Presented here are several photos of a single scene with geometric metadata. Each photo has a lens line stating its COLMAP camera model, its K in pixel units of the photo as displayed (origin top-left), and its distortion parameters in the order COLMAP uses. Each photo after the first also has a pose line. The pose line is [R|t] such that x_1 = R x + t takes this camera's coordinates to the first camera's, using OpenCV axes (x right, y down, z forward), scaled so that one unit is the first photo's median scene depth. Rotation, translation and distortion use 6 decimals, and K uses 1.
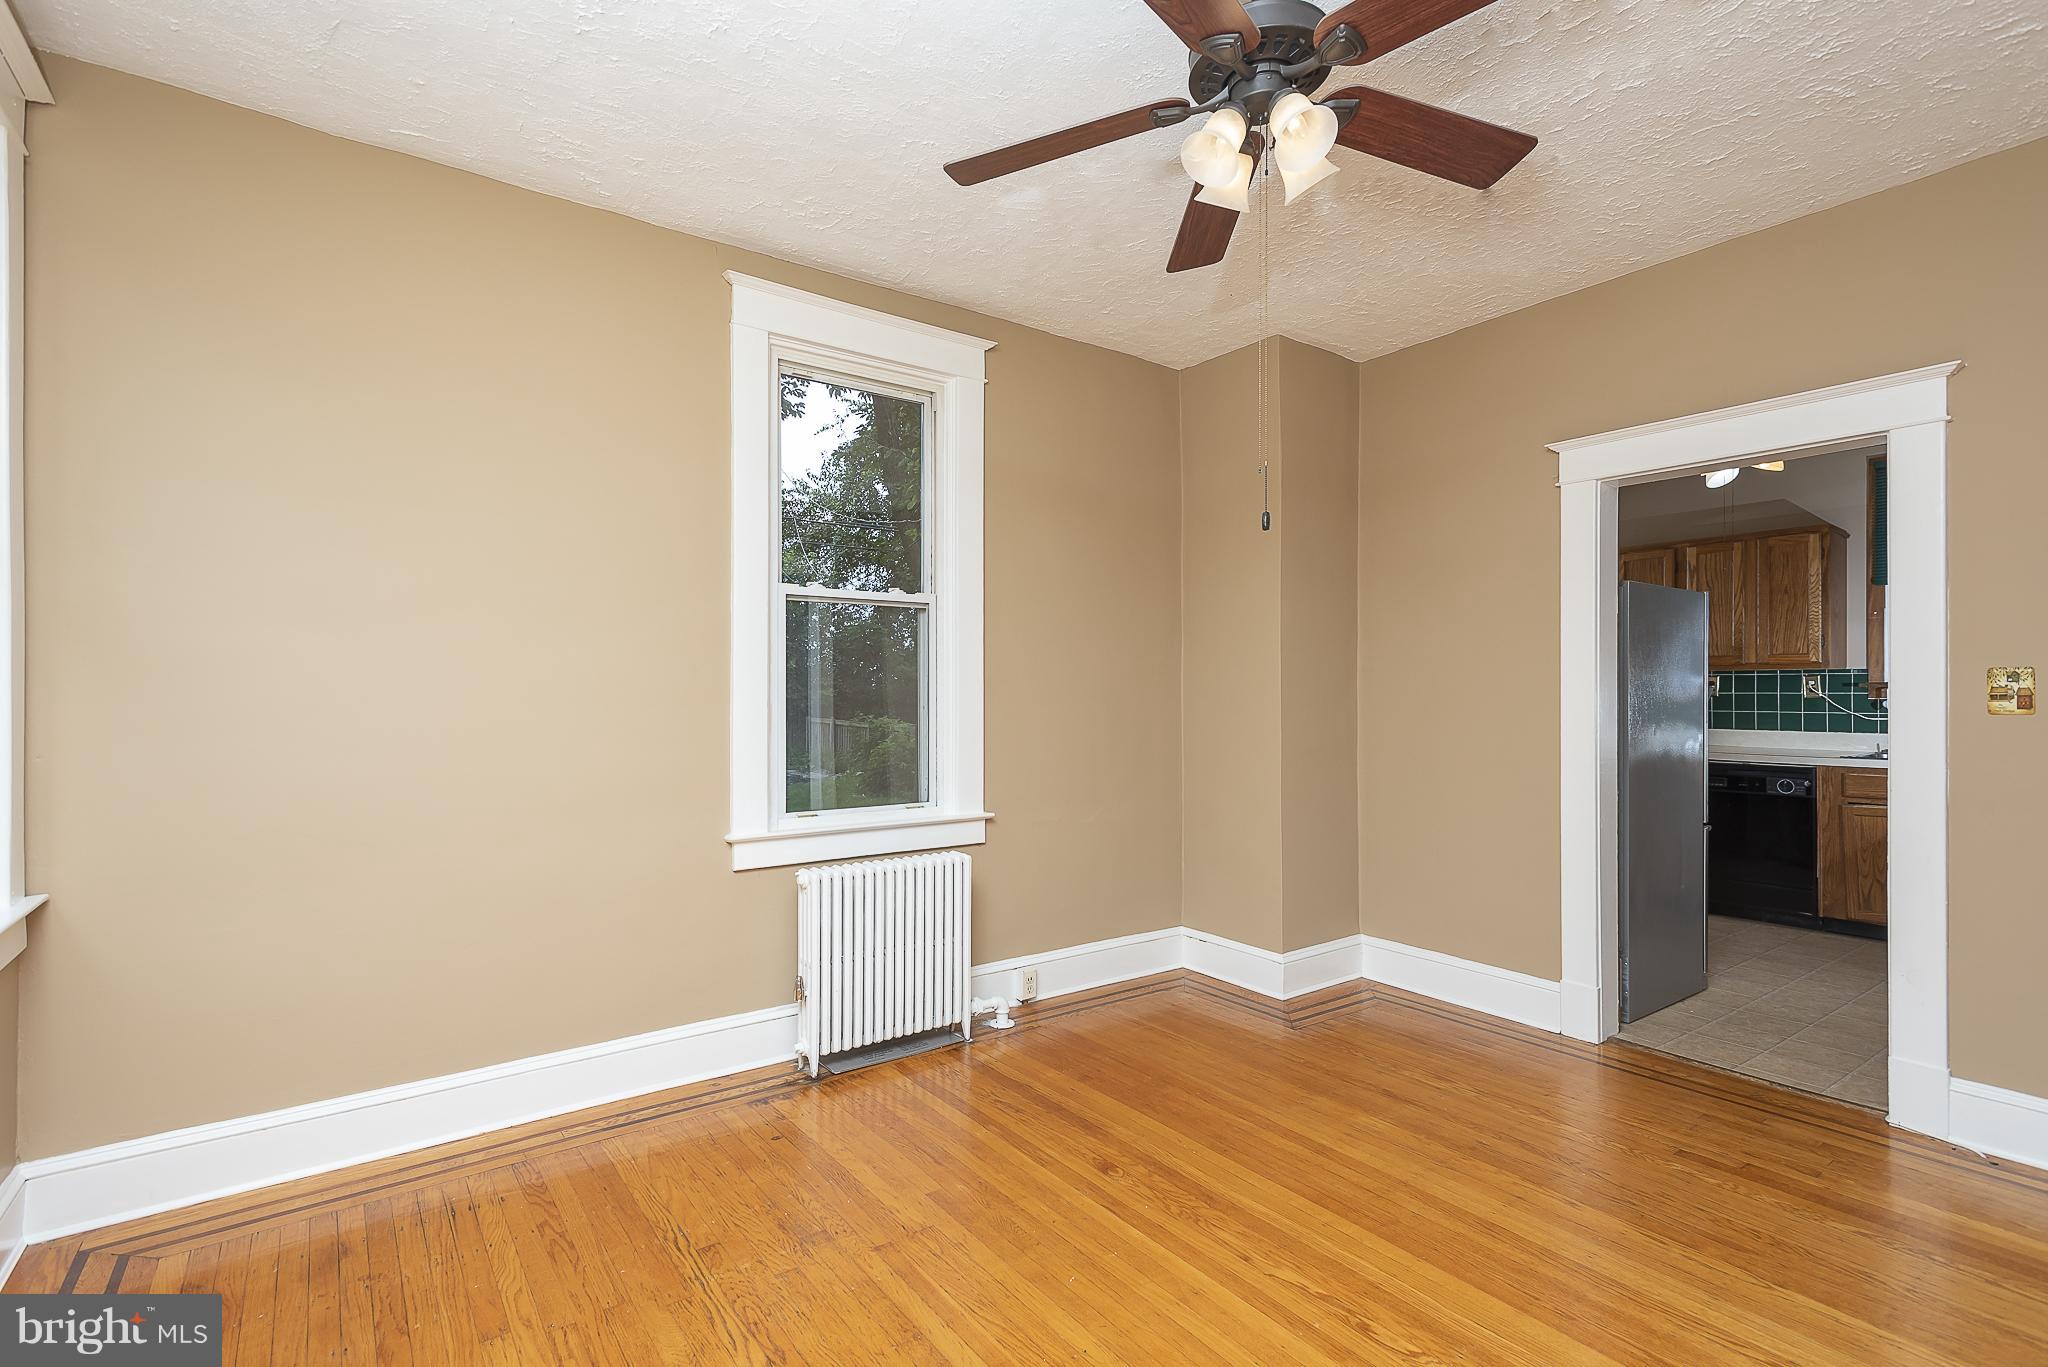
lens RADIAL K [[953.9, 0, 1024.0], [0, 953.9, 683.5], [0, 0, 1]] dist [0.000954, 0.000048]
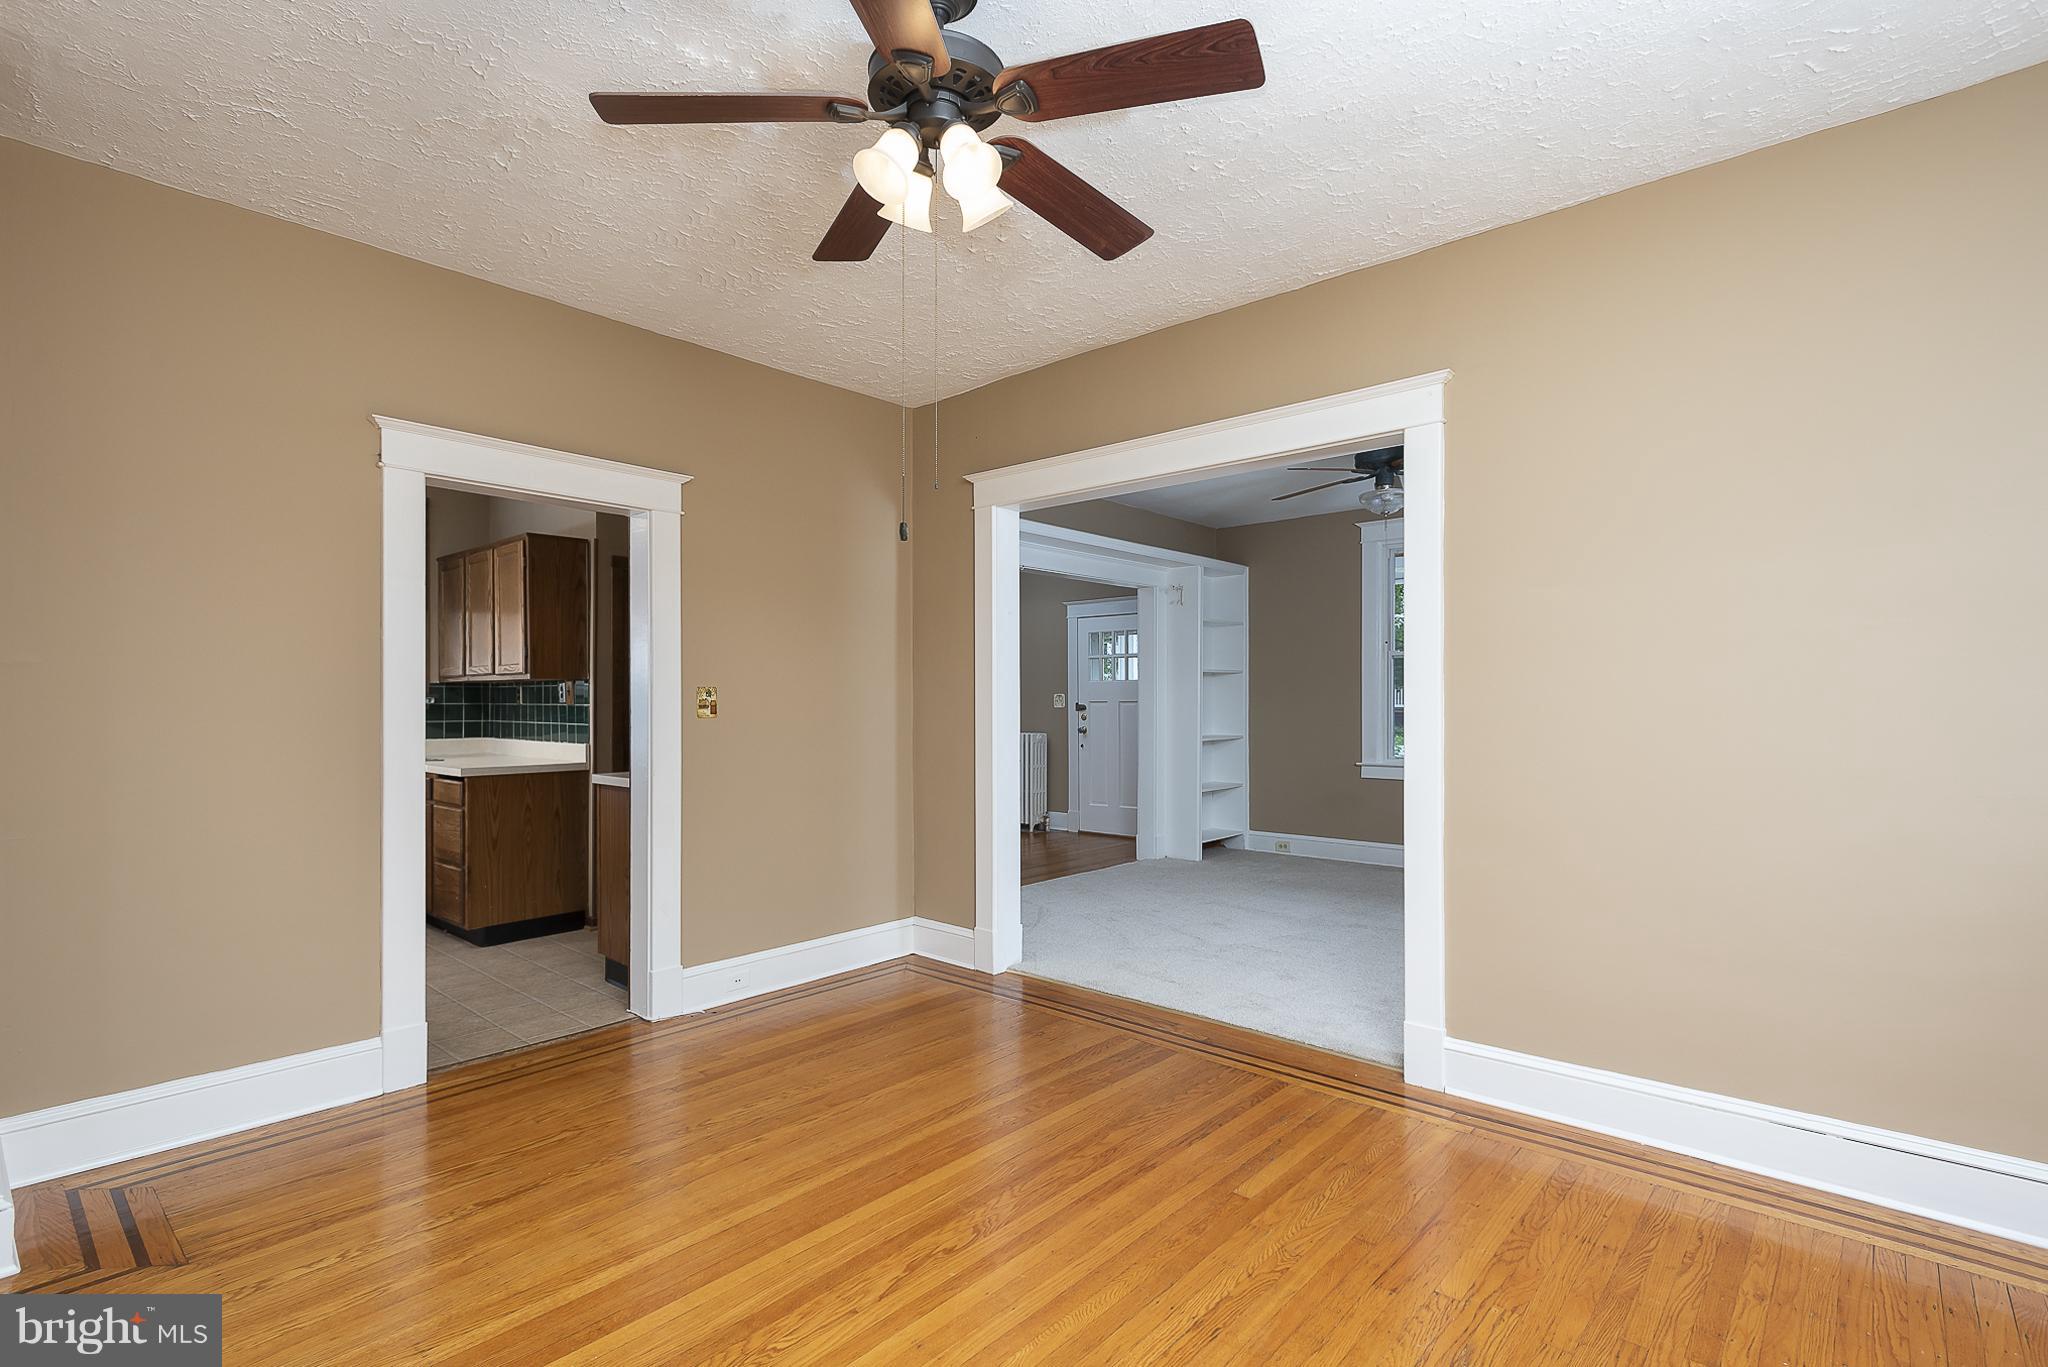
lens RADIAL K [[965.6, 0, 1021.8], [0, 965.6, 688.1], [0, 0, 1]] dist [0.004655, 0.000553]
pose [[-0.219337, 0.016772, 0.975505, -0.522538], [-0.010361, 0.999756, -0.019518, 0.008901], [-0.975594, -0.014388, -0.219110, 0.752992]]
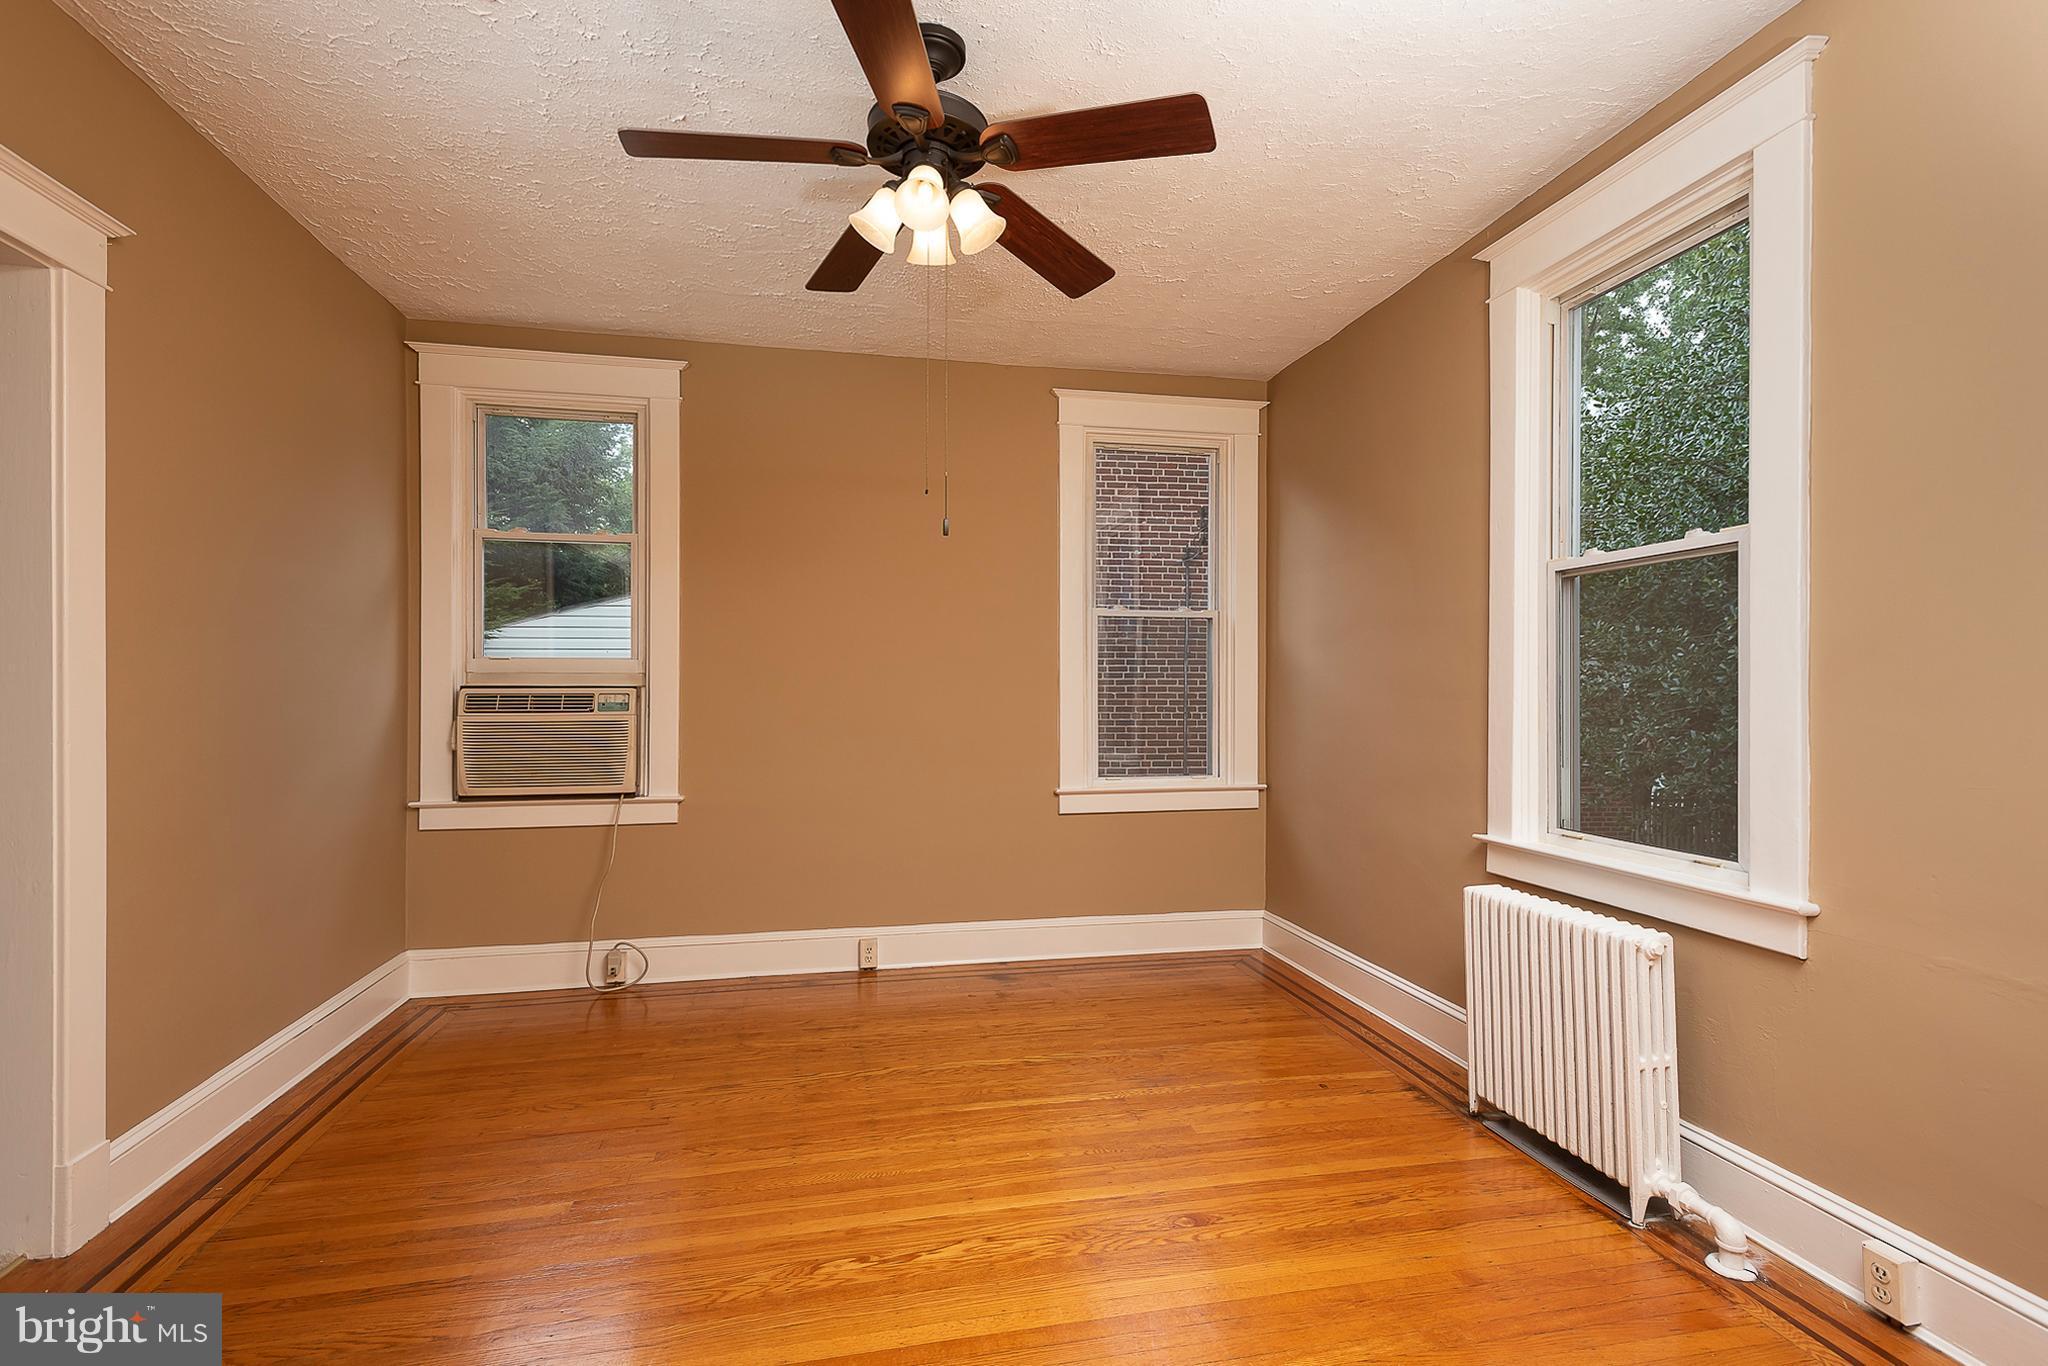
lens RADIAL K [[965.6, 0, 1021.8], [0, 965.6, 687.6], [0, 0, 1]] dist [0.004655, 0.000553]
pose [[-0.412746, 0.003142, -0.910841, 0.830832], [0.008664, 0.999962, -0.000476, 0.007378], [0.910805, -0.008088, -0.412758, 1.045100]]
